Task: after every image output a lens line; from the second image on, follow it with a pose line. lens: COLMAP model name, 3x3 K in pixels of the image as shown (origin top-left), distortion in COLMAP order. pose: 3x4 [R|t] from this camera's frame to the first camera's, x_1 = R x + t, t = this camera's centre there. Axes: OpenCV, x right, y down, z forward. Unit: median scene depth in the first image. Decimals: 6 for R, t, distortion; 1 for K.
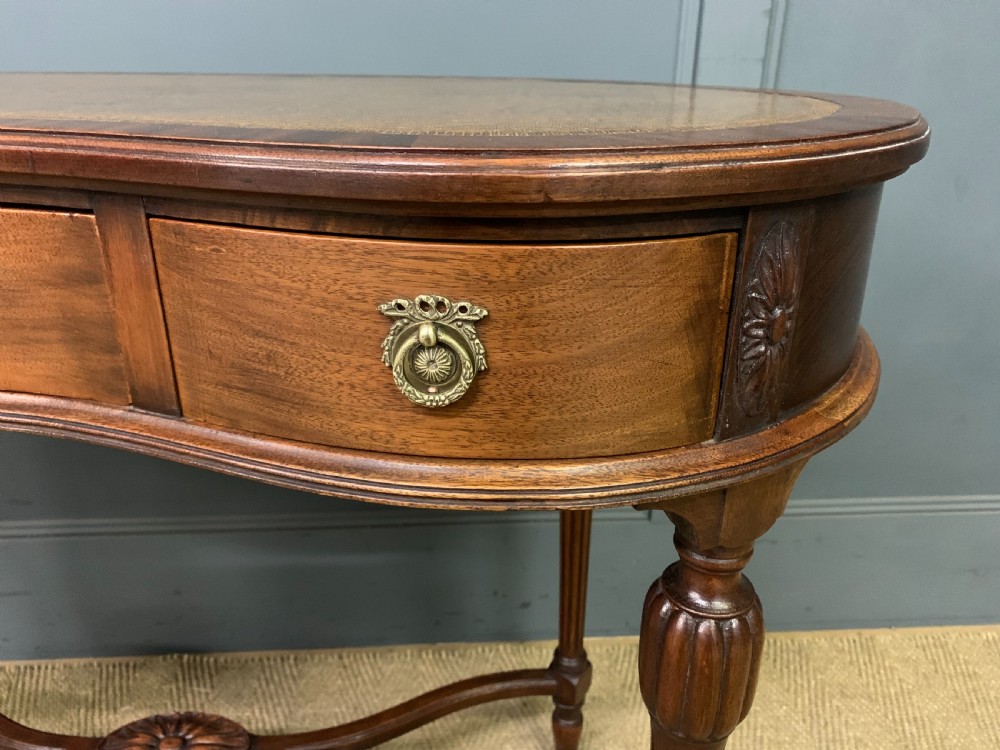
lens RADIAL K [[773.3, 0, 500.8], [0, 773.3, 371.0], [0, 0, 1]] dist [0.009367, 0.001448]
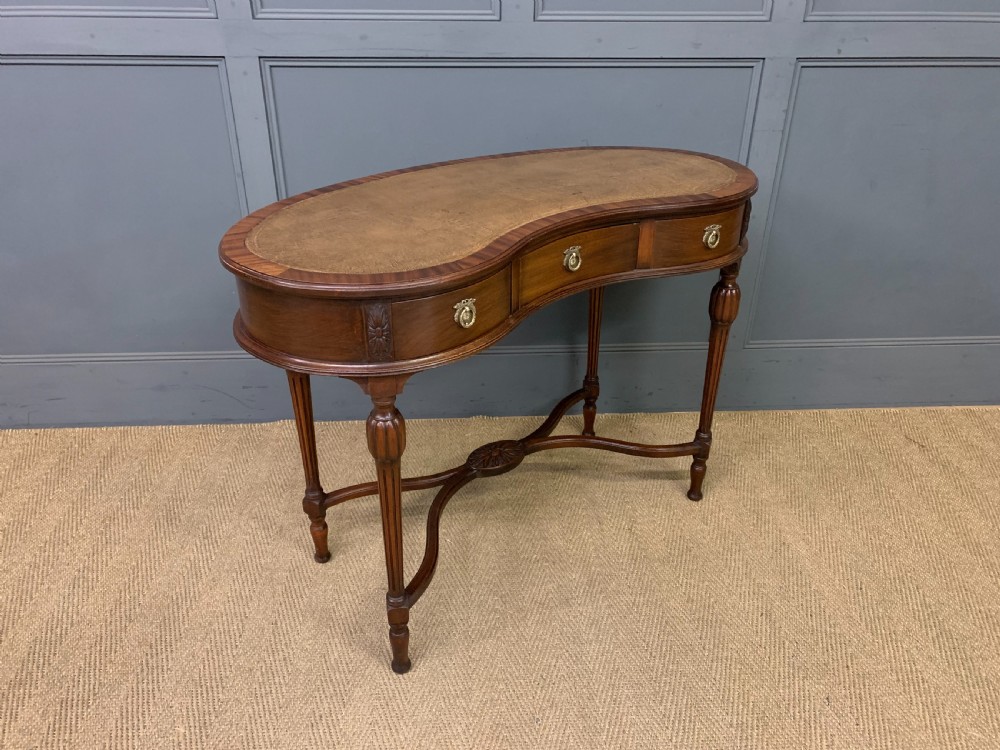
lens RADIAL K [[757.6, 0, 500.5], [0, 757.6, 376.8], [0, 0, 1]] dist [0.009062, -0.000436]
pose [[0.999982, -0.001558, -0.005725, -1.032857], [0.002152, 0.994442, 0.105262, 0.159041], [0.005529, -0.105272, 0.994428, -2.809786]]
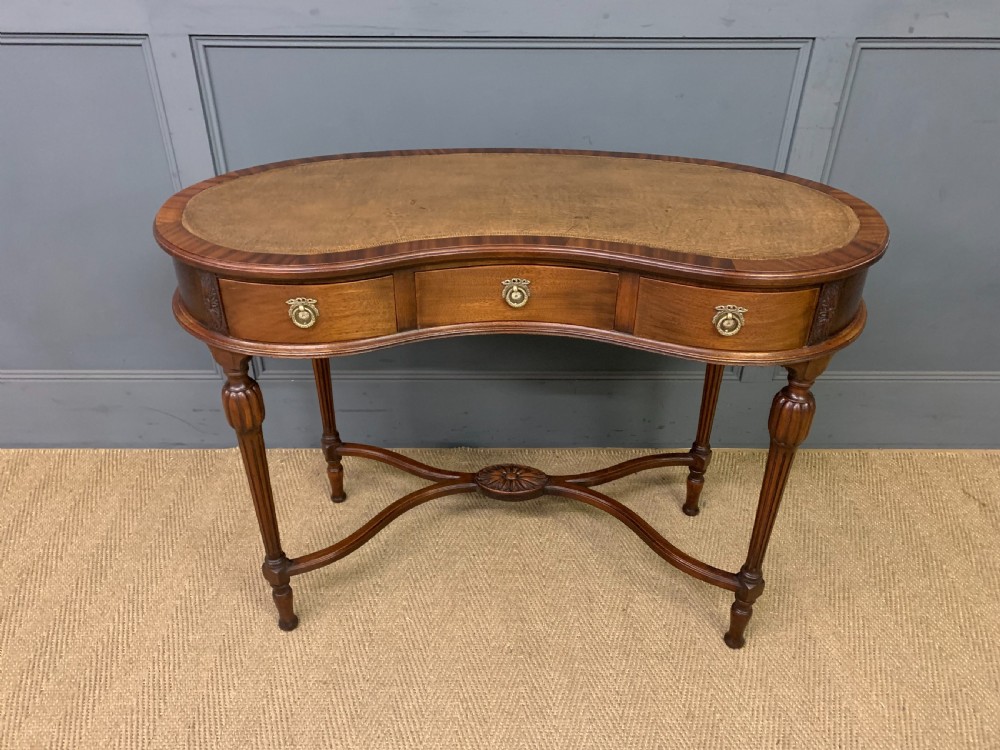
lens RADIAL K [[759.5, 0, 489.6], [0, 759.5, 370.7], [0, 0, 1]] dist [0.011614, -0.000296]
pose [[0.998196, 0.025420, -0.054391, -0.777519], [-0.016177, 0.986315, 0.164074, -0.276893], [0.057817, -0.162898, 0.984947, -1.986759]]
